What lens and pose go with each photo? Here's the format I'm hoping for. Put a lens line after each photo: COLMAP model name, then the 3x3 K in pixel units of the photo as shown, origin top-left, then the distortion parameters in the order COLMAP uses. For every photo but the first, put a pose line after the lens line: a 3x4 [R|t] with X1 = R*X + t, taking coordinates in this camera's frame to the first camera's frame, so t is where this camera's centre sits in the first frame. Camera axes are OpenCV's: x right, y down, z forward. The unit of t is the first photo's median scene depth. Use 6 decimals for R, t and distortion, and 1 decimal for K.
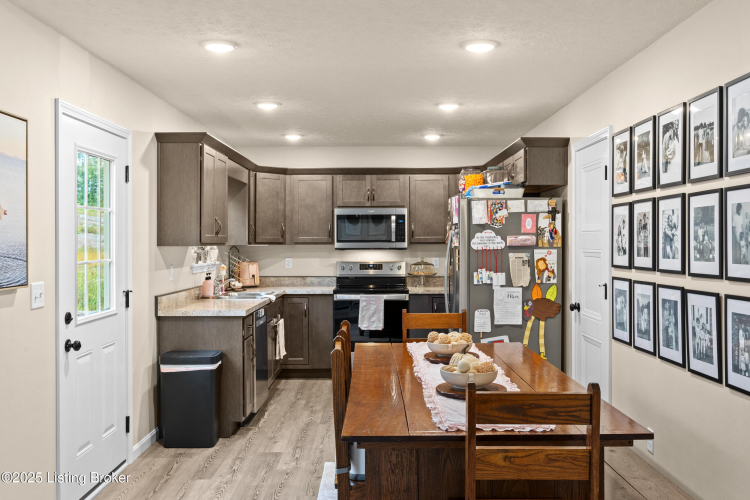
lens RADIAL K [[717.6, 0, 374.9], [0, 717.6, 246.8], [0, 0, 1]] dist [-0.018847, 0.000000]
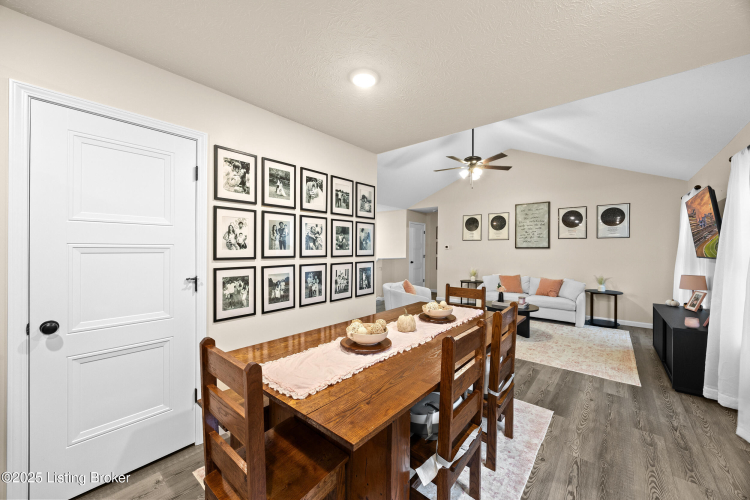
lens RADIAL K [[286.7, 0, 374.3], [0, 286.7, 249.8], [0, 0, 1]] dist [-0.001129, -0.000310]
pose [[-0.763008, -0.004922, 0.646370, -0.130144], [0.001462, 0.999955, 0.009341, 0.006559], [-0.646388, 0.008072, -0.762967, 0.953450]]
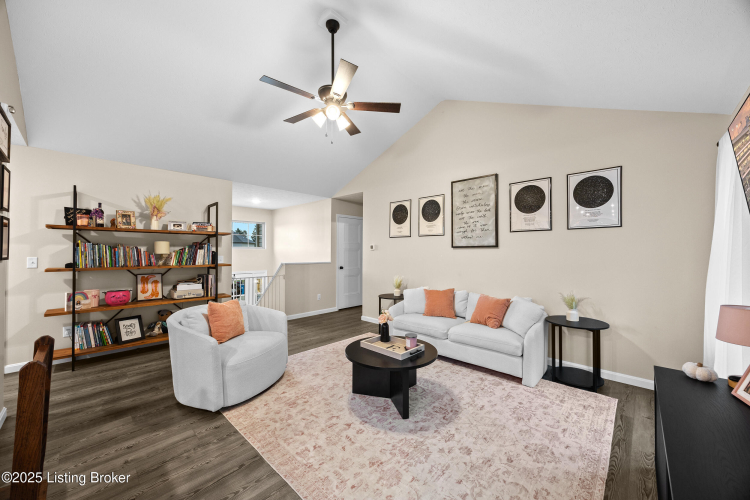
lens RADIAL K [[286.7, 0, 374.2], [0, 286.7, 250.2], [0, 0, 1]] dist [-0.001129, -0.000310]
pose [[-0.724823, 0.004671, 0.688920, -0.194568], [0.006370, 0.999980, -0.000078, 0.017233], [-0.688906, 0.004332, -0.724838, 0.399355]]
